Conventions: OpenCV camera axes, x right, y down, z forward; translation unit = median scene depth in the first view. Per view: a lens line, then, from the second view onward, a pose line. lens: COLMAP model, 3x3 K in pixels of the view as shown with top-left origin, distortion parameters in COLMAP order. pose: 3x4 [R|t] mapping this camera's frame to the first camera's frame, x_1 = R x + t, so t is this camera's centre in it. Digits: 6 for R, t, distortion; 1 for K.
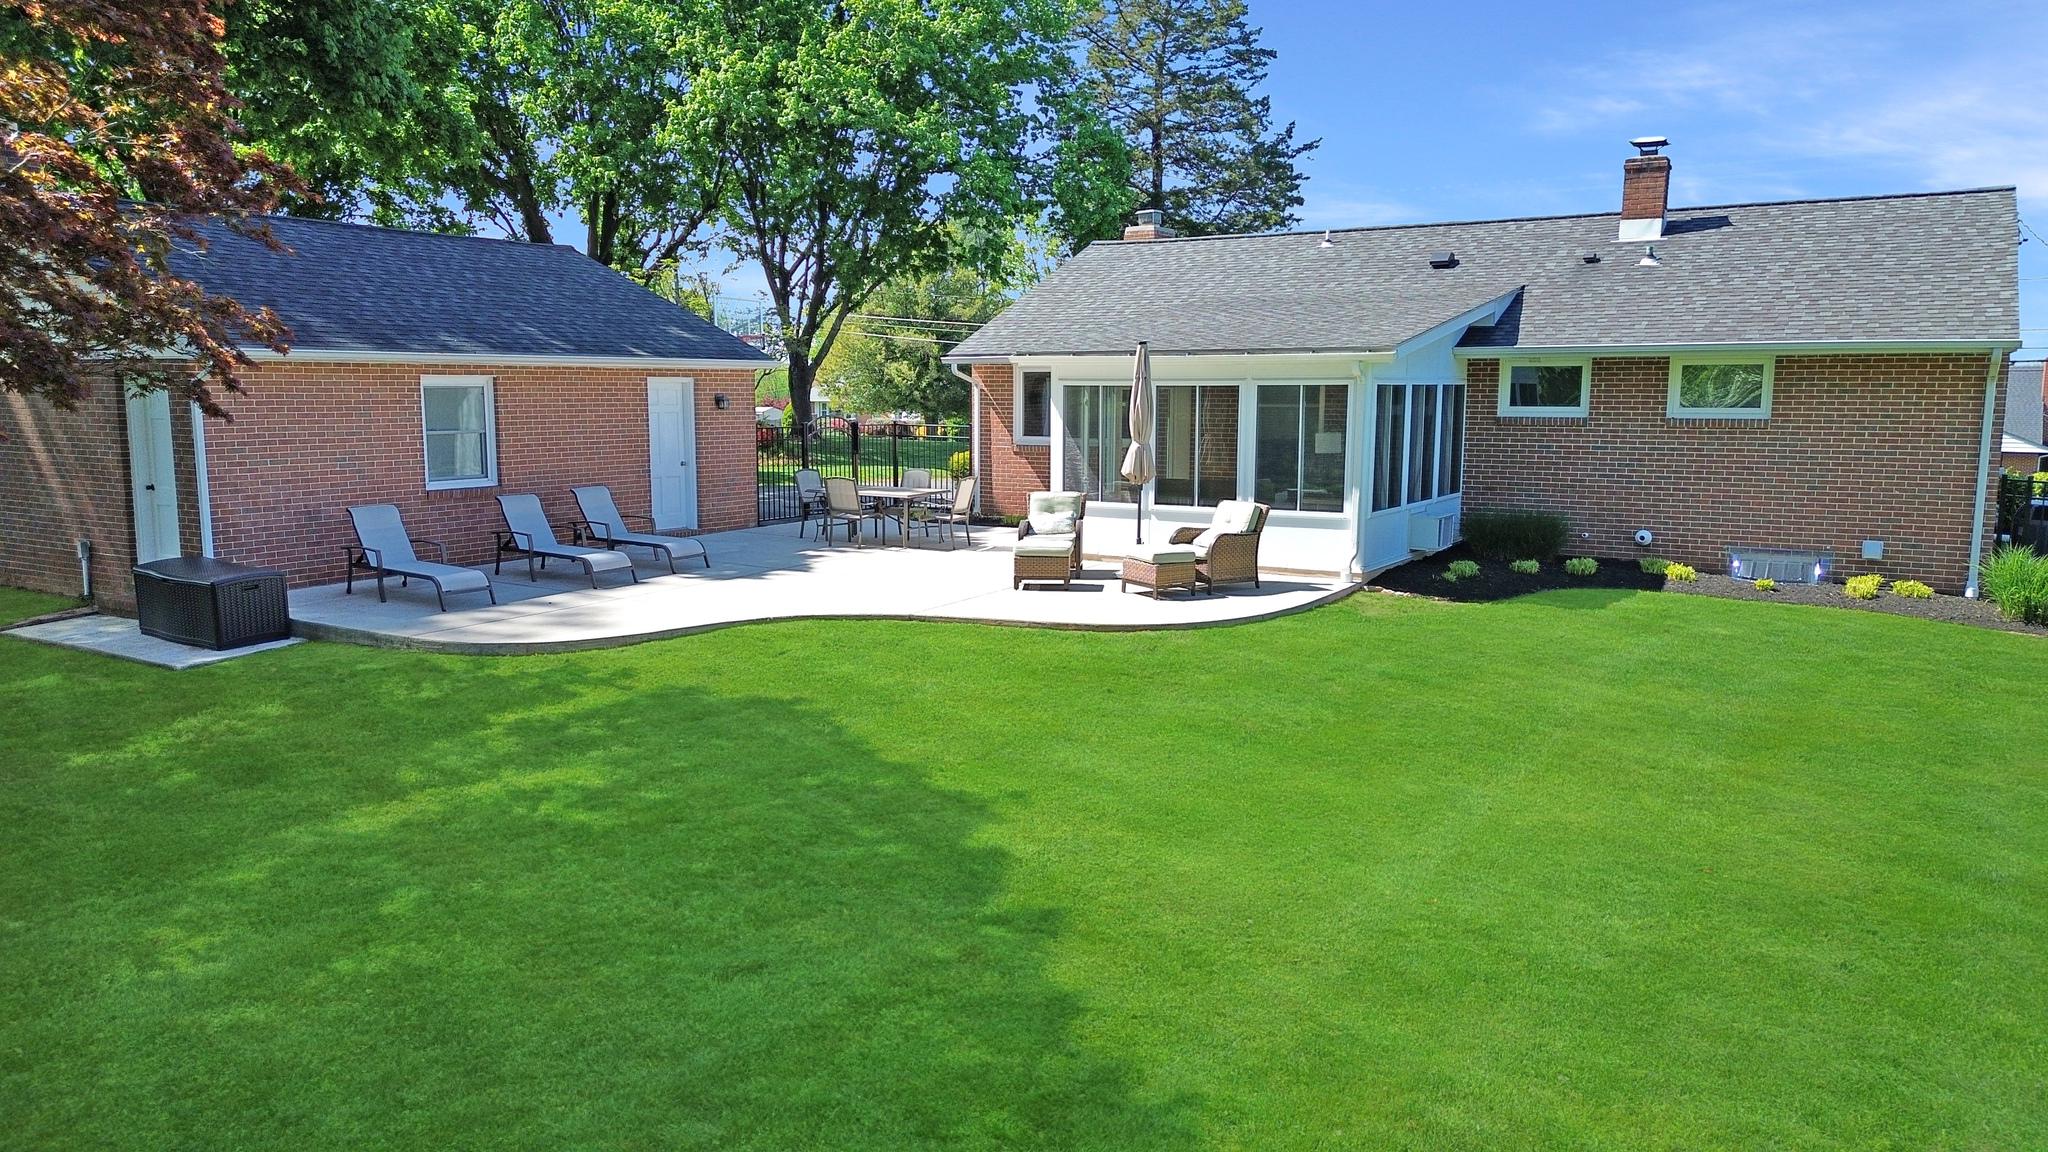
lens RADIAL K [[1441.9, 0, 1016.7], [0, 1441.9, 583.5], [0, 0, 1]] dist [0.074385, -0.068917]
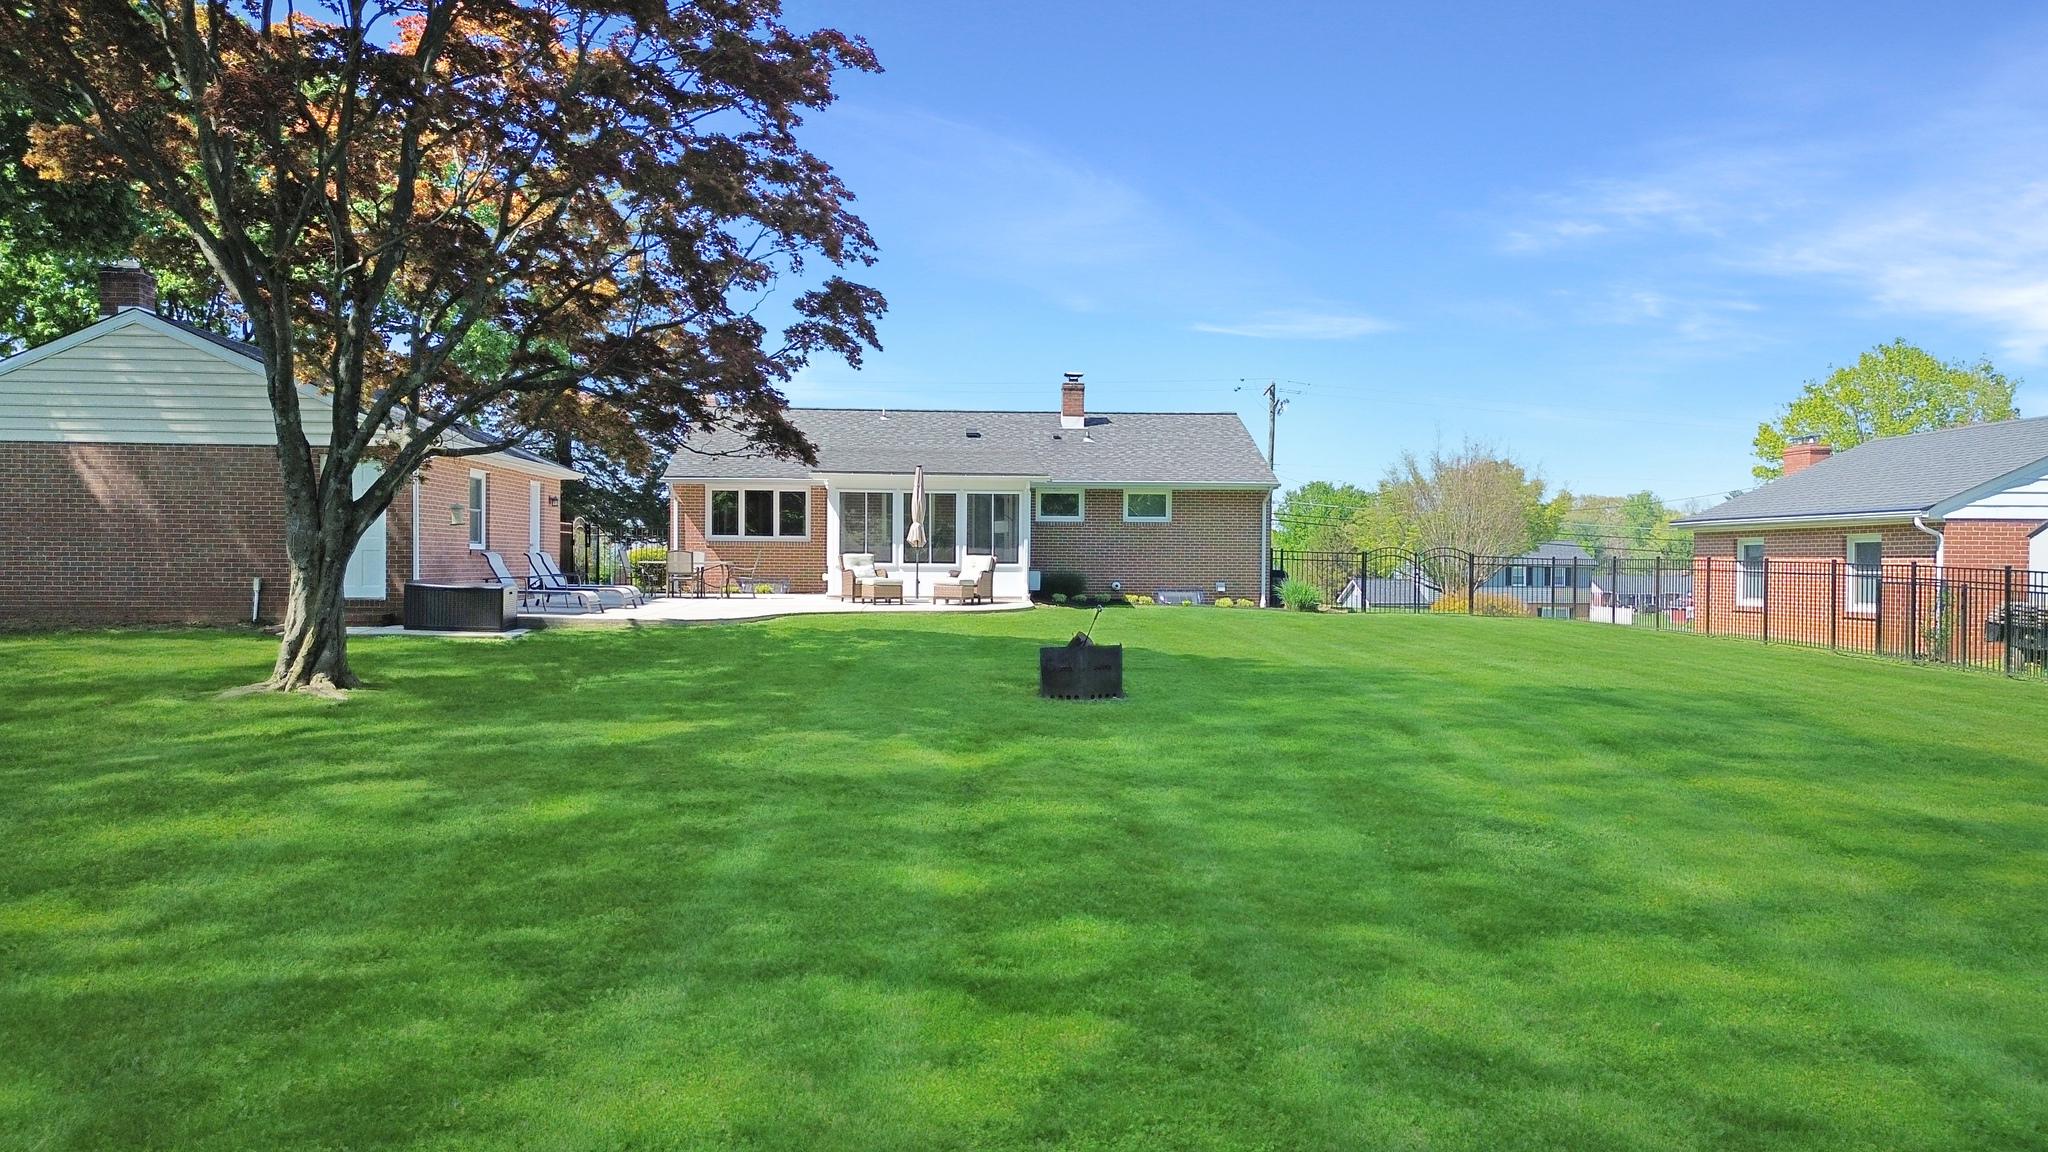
lens RADIAL K [[1441.9, 0, 1016.7], [0, 1441.9, 583.5], [0, 0, 1]] dist [0.074385, -0.068917]
pose [[0.820259, -0.003803, 0.571980, -0.709138], [0.073438, 0.992402, -0.098716, 0.134084], [-0.567259, 0.122978, 0.814306, -0.405006]]
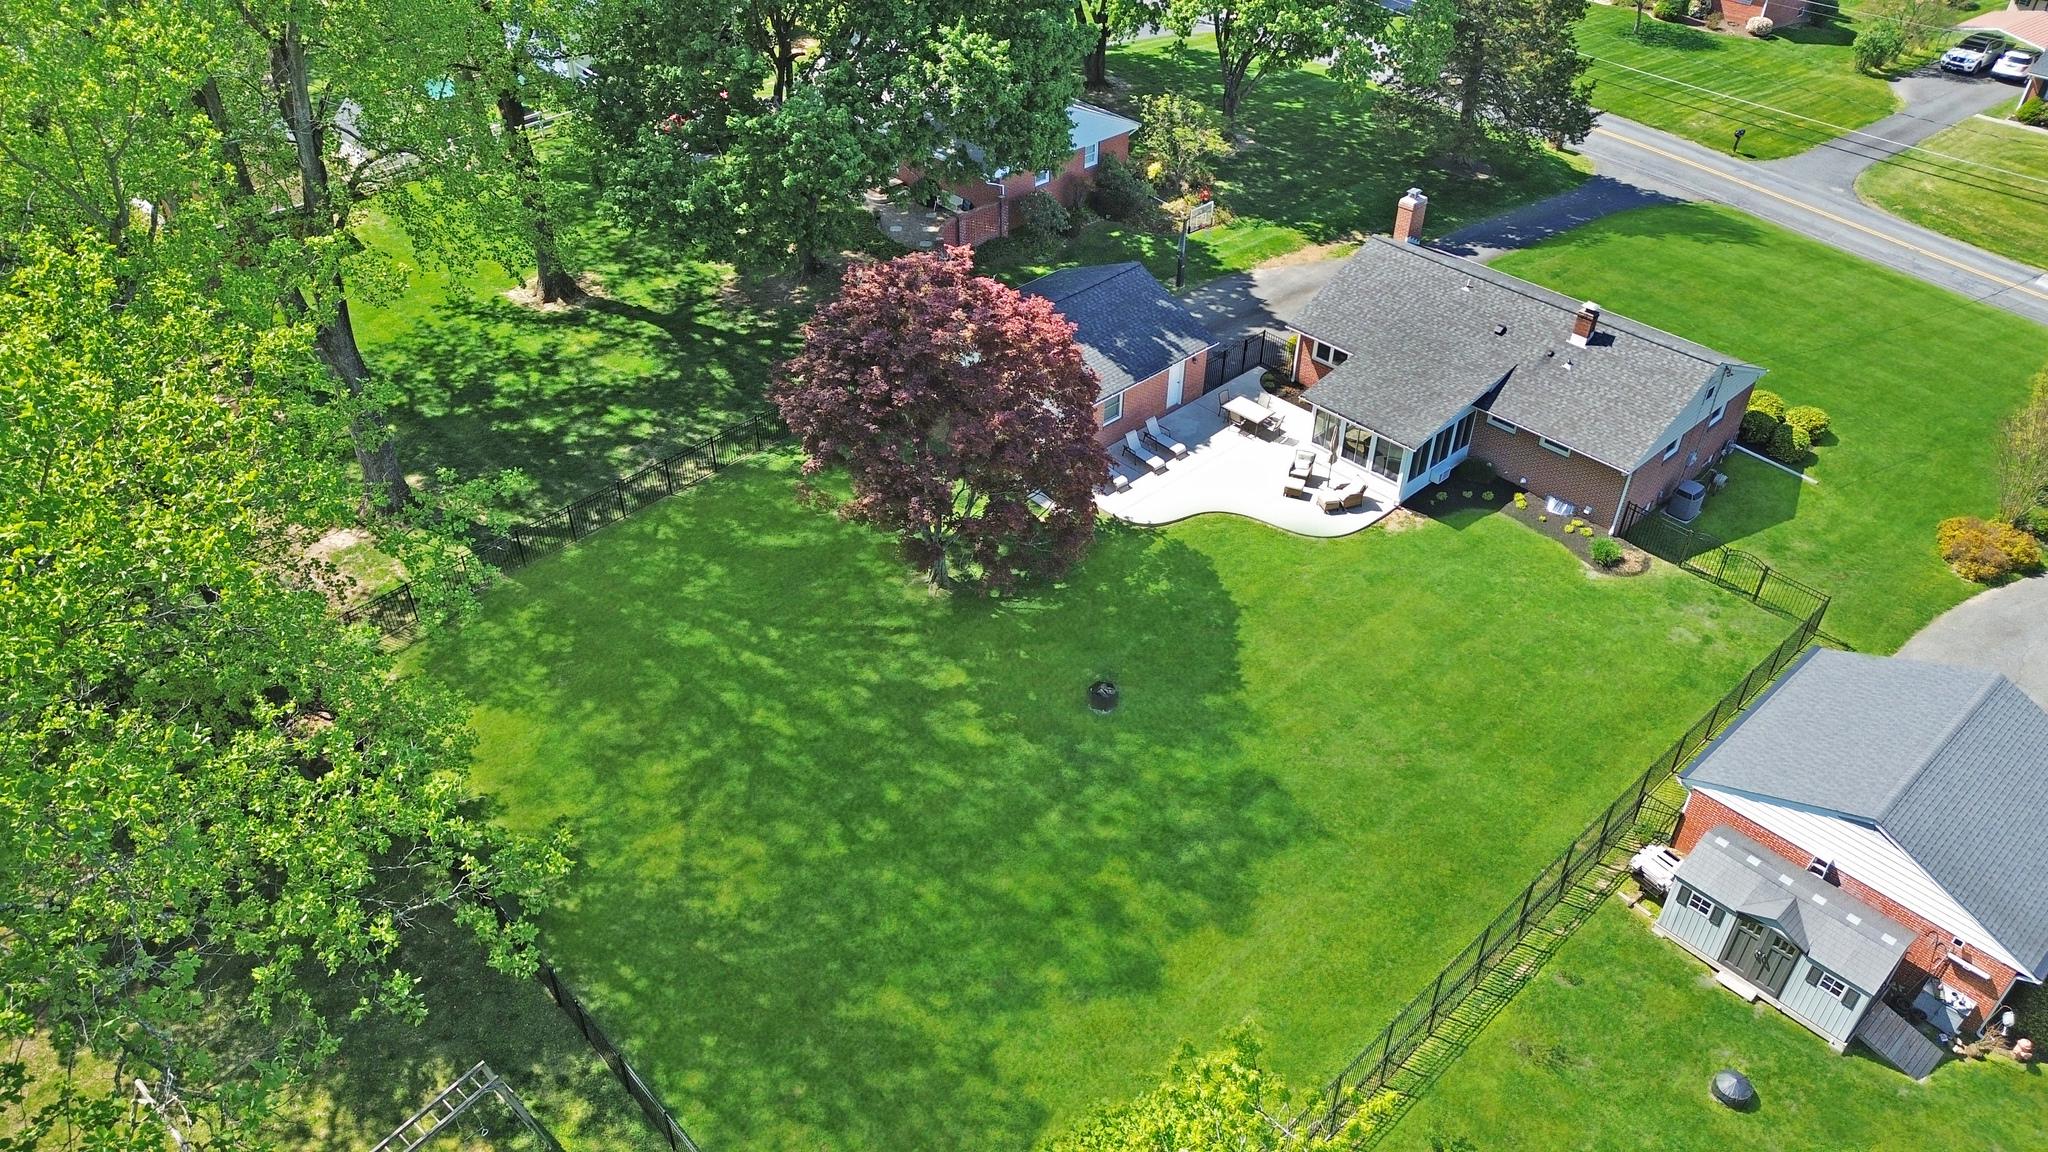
lens RADIAL K [[1440.1, 0, 1024.0], [0, 1440.1, 576.0], [0, 0, 1]] dist [0.094493, -0.072326]
pose [[0.965938, 0.161072, -0.202531, 0.102335], [-0.040764, 0.867603, 0.495584, -1.206043], [0.255541, -0.470447, 0.844617, -1.665652]]
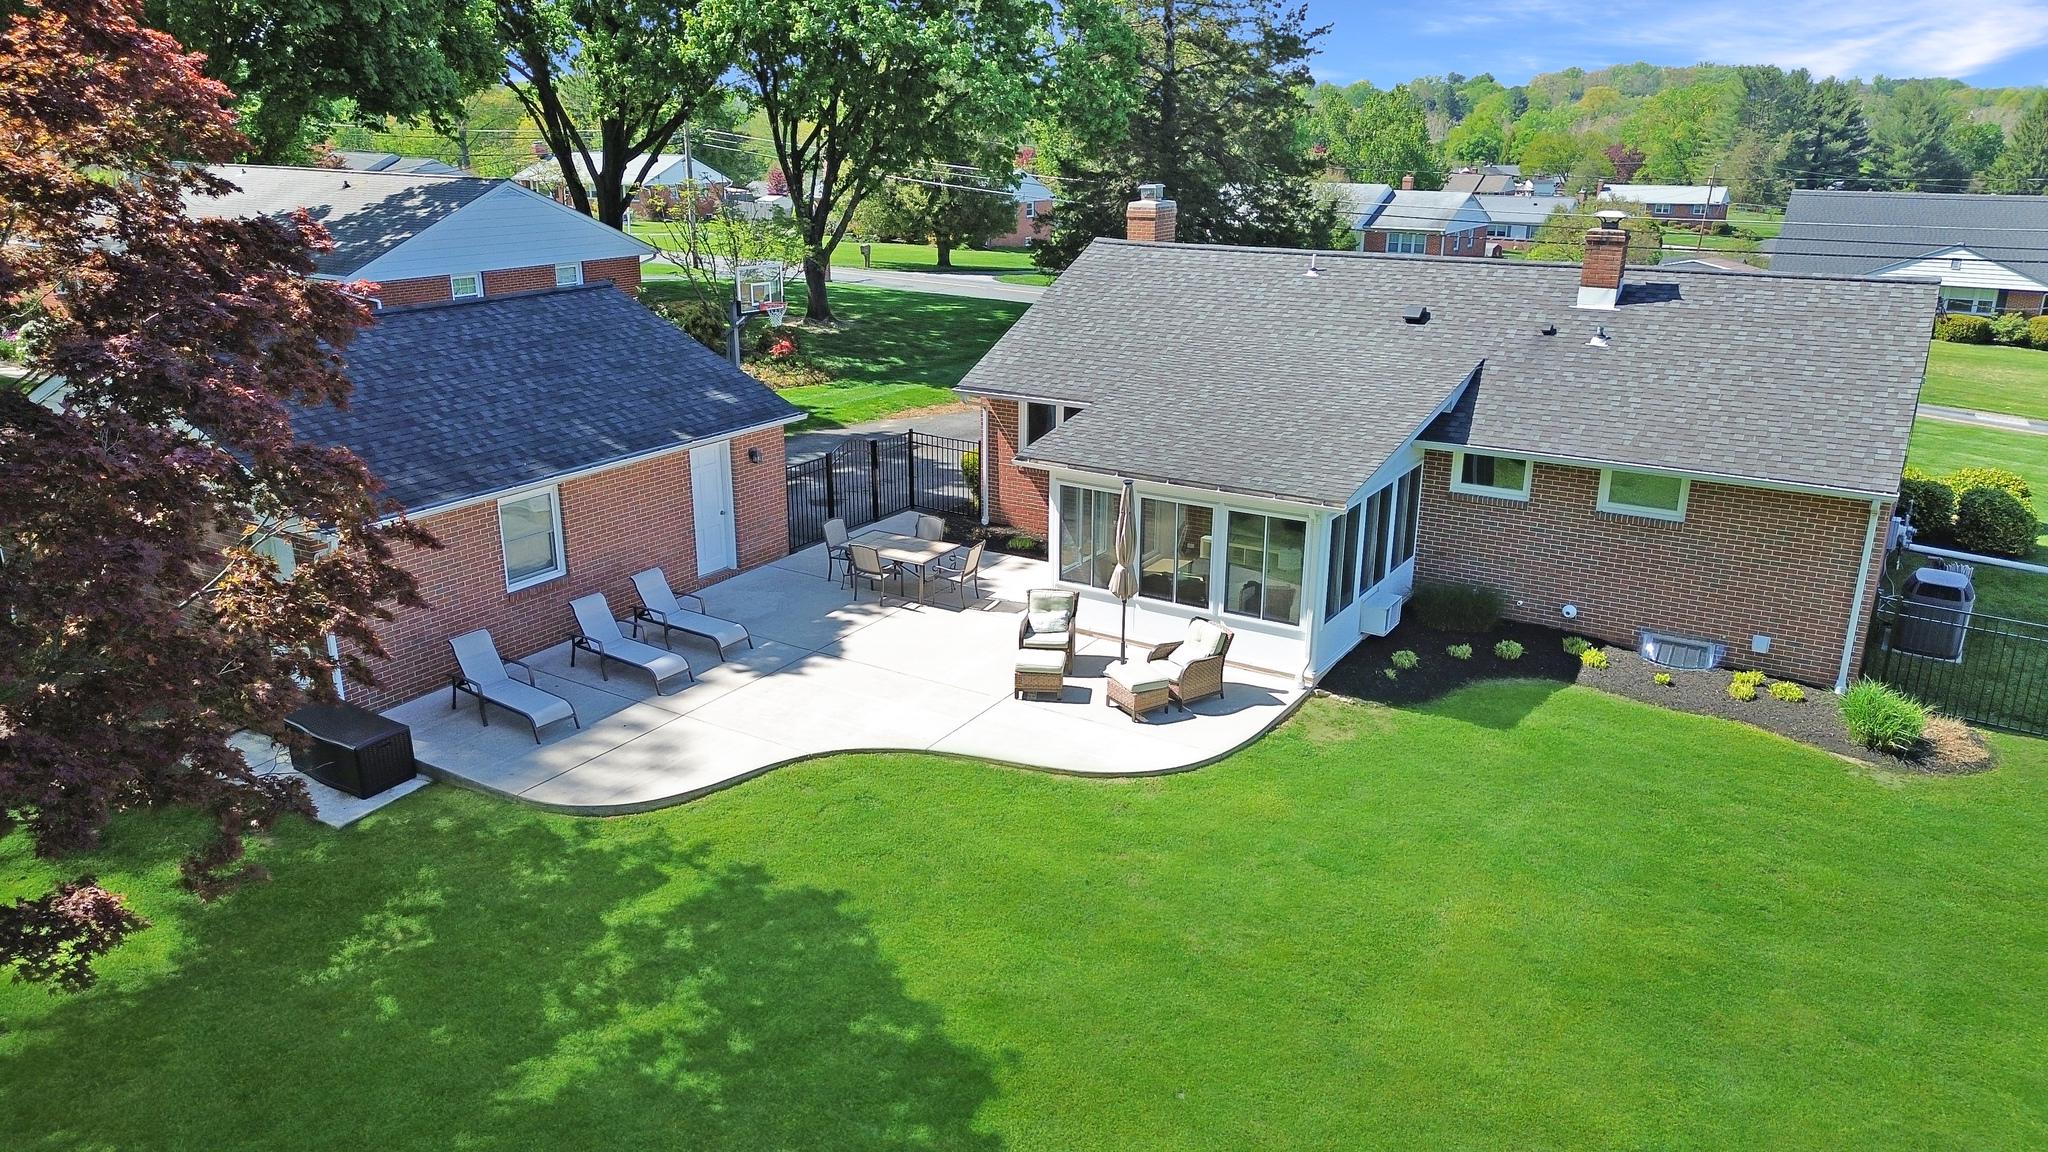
lens RADIAL K [[1441.9, 0, 1016.7], [0, 1441.9, 583.5], [0, 0, 1]] dist [0.074385, -0.068917]
pose [[0.999946, 0.004713, -0.009300, 0.008843], [-0.002981, 0.984009, 0.178092, -0.253797], [0.009991, -0.178055, 0.983970, -0.119216]]
